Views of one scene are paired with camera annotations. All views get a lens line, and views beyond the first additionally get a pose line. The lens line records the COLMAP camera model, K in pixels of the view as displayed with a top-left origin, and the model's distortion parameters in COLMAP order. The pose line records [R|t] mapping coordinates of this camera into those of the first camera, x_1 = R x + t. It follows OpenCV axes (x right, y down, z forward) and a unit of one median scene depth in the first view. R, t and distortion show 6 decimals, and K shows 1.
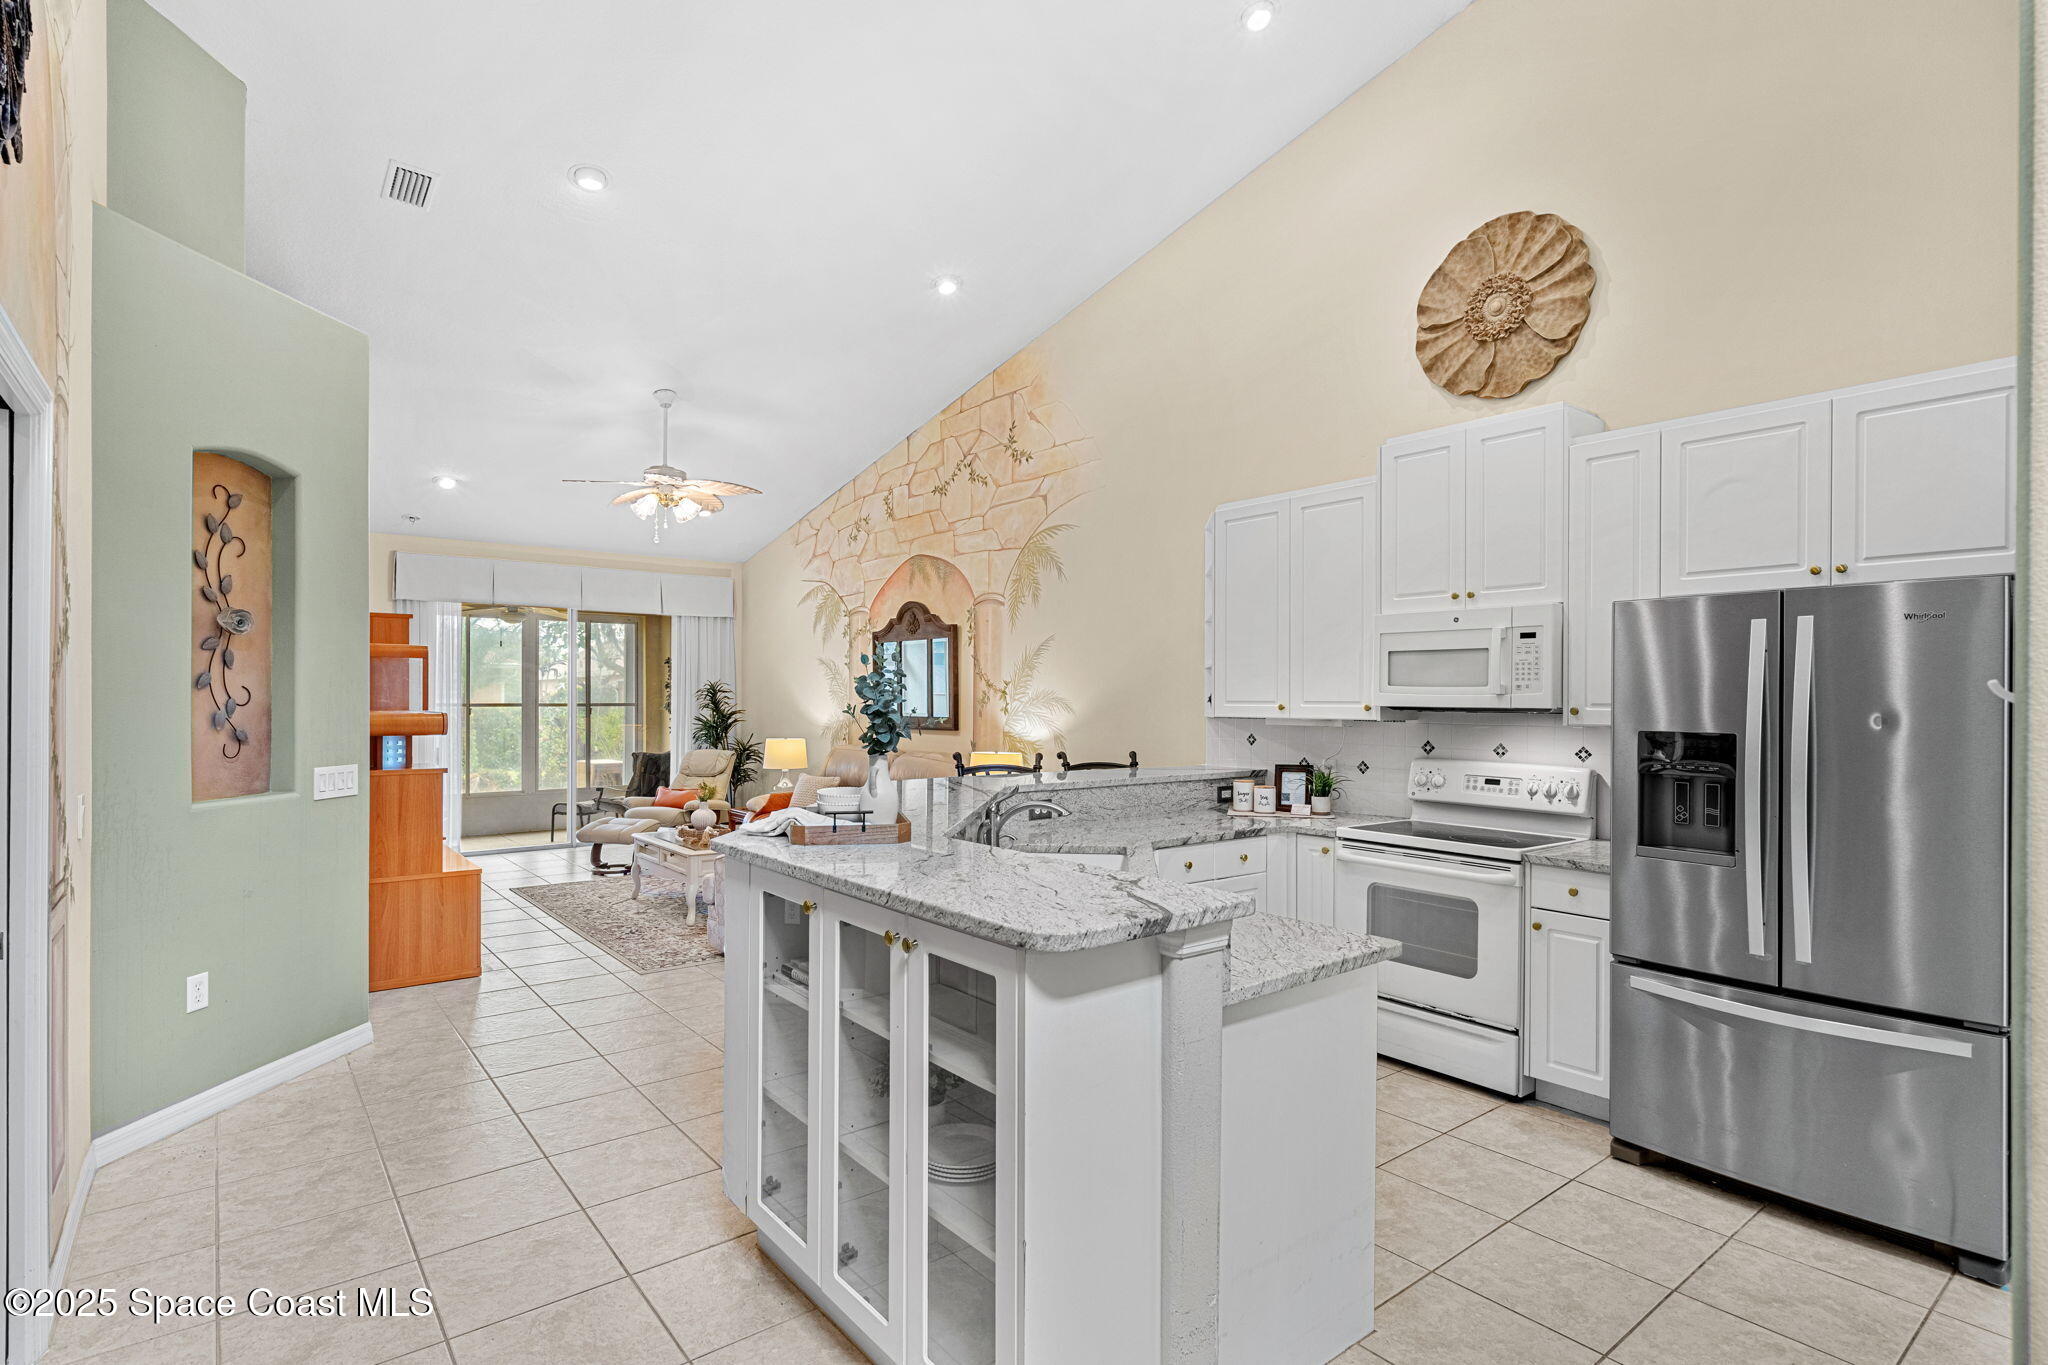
lens RADIAL K [[1009.0, 0, 1008.6], [0, 1009.0, 695.2], [0, 0, 1]] dist [-0.000126, 0.000777]
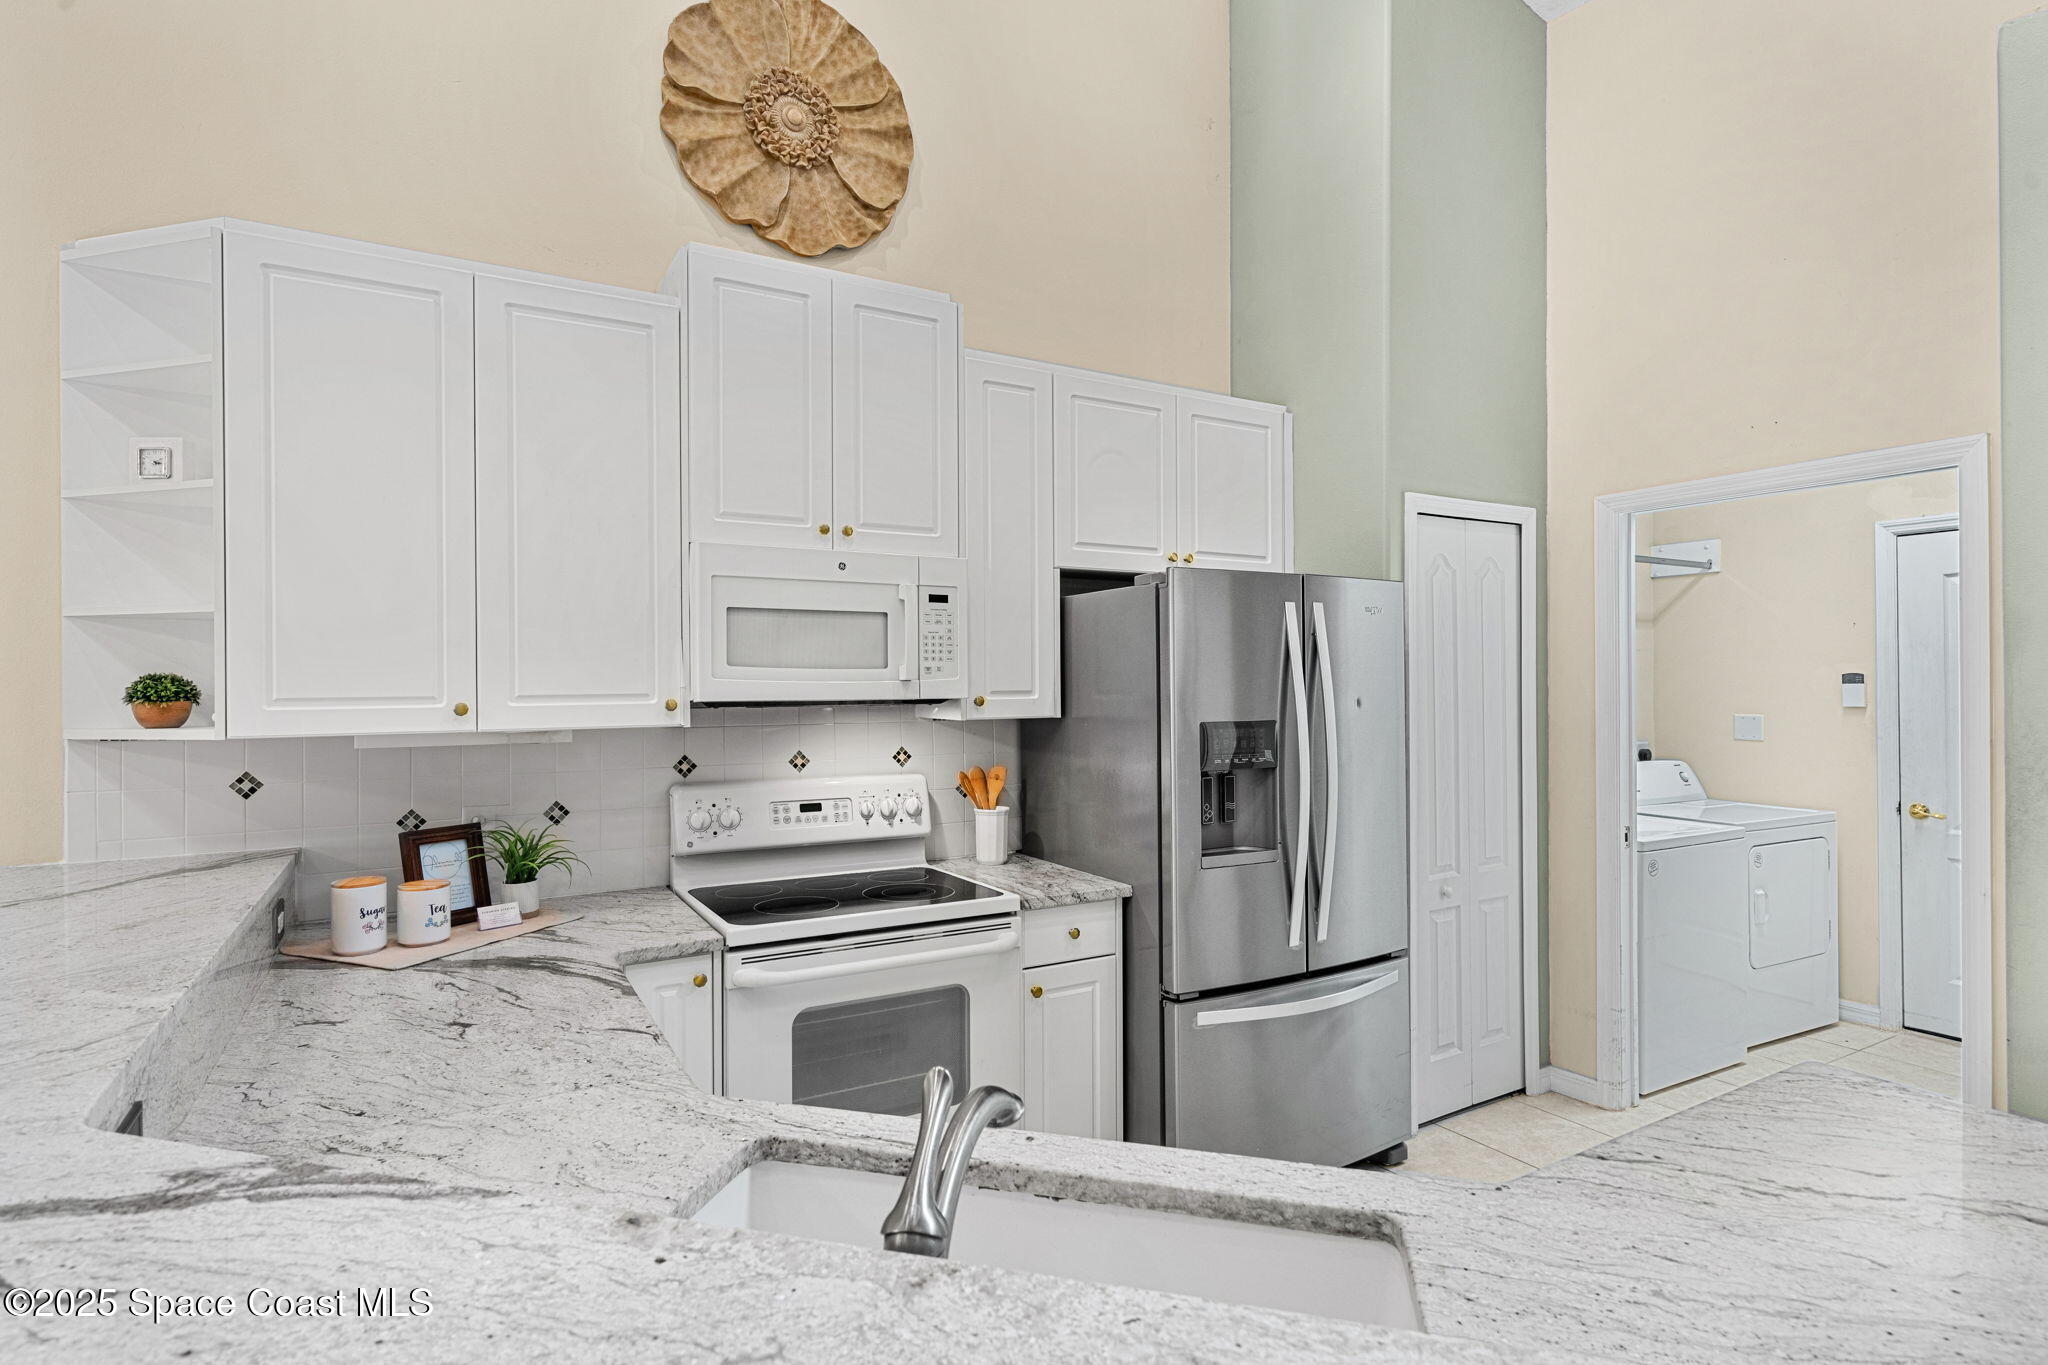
lens RADIAL K [[1009.0, 0, 1021.3], [0, 1009.0, 677.3], [0, 0, 1]] dist [-0.000126, 0.000777]
pose [[0.152759, -0.001220, 0.988263, -0.176069], [0.004308, 0.999991, 0.000568, -0.002543], [-0.988254, 0.004171, 0.152763, 0.752369]]
